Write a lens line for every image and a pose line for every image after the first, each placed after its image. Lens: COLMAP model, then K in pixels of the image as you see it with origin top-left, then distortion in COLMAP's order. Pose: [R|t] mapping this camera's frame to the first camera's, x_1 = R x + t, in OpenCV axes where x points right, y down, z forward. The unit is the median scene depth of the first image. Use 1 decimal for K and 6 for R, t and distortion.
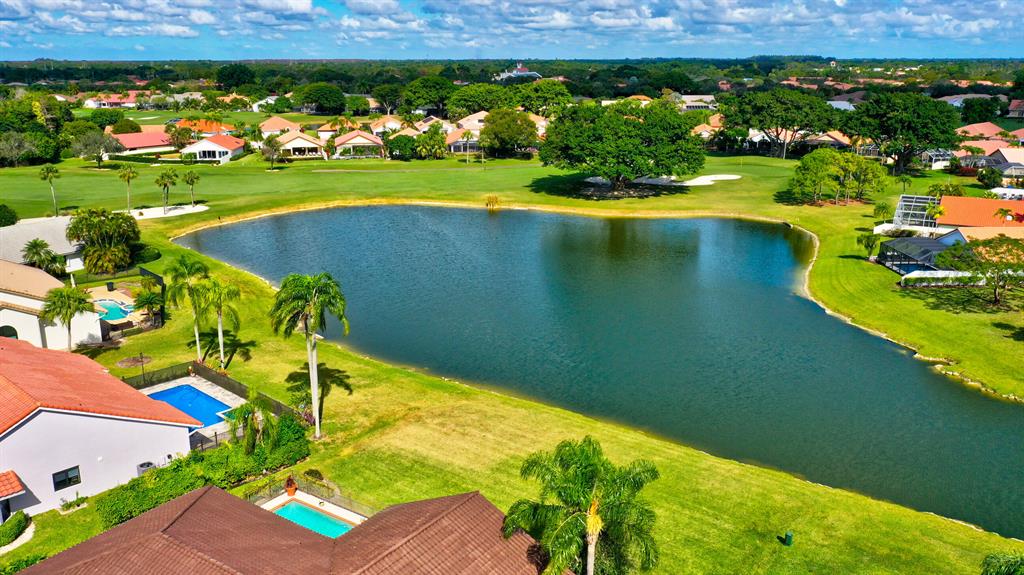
lens RADIAL K [[848.3, 0, 512.0], [0, 848.3, 287.5], [0, 0, 1]] dist [0.007104, 0.003758]
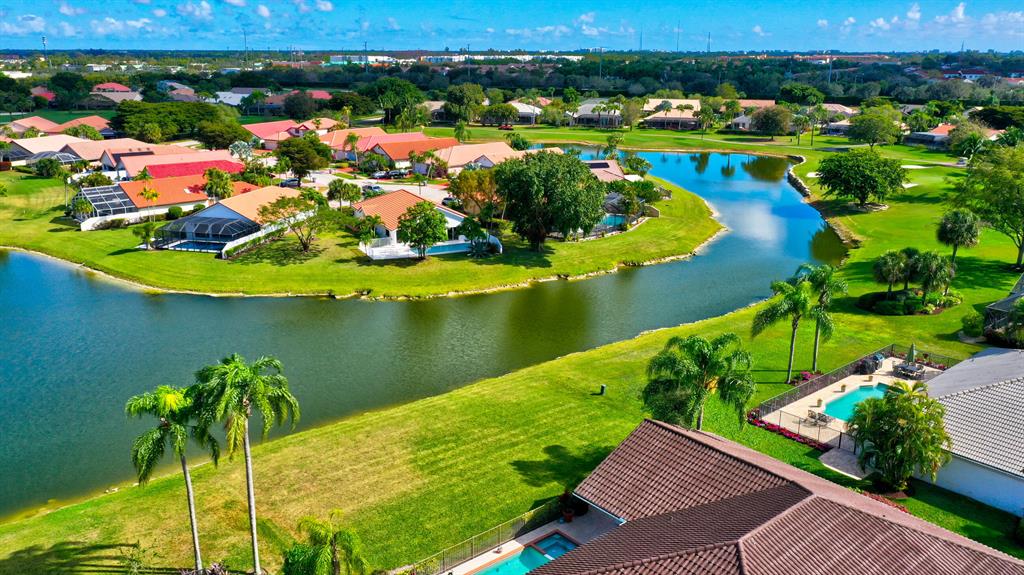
lens RADIAL K [[848.3, 0, 512.0], [0, 848.3, 287.5], [0, 0, 1]] dist [0.007104, 0.003758]
pose [[0.253888, -0.259759, 0.931701, -0.315623], [0.246913, 0.948754, 0.197230, -0.059507], [-0.935187, 0.179975, 0.305015, 0.209754]]
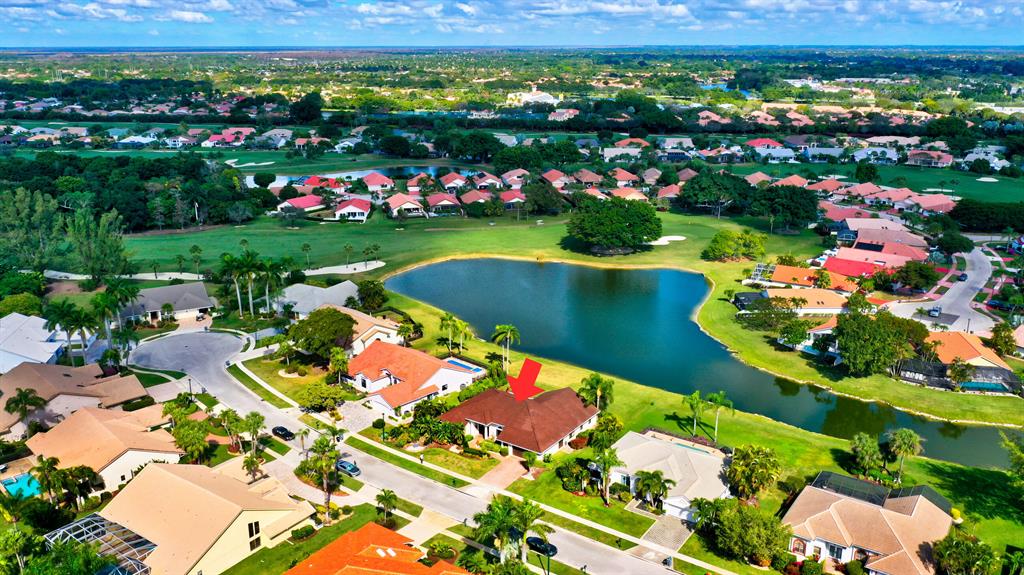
lens RADIAL K [[848.3, 0, 512.0], [0, 848.3, 287.5], [0, 0, 1]] dist [0.007104, 0.003758]
pose [[0.999992, 0.002327, -0.003201, -0.080979], [-0.002241, 0.999646, 0.026514, -0.089878], [0.003262, -0.026507, 0.999643, -0.803095]]
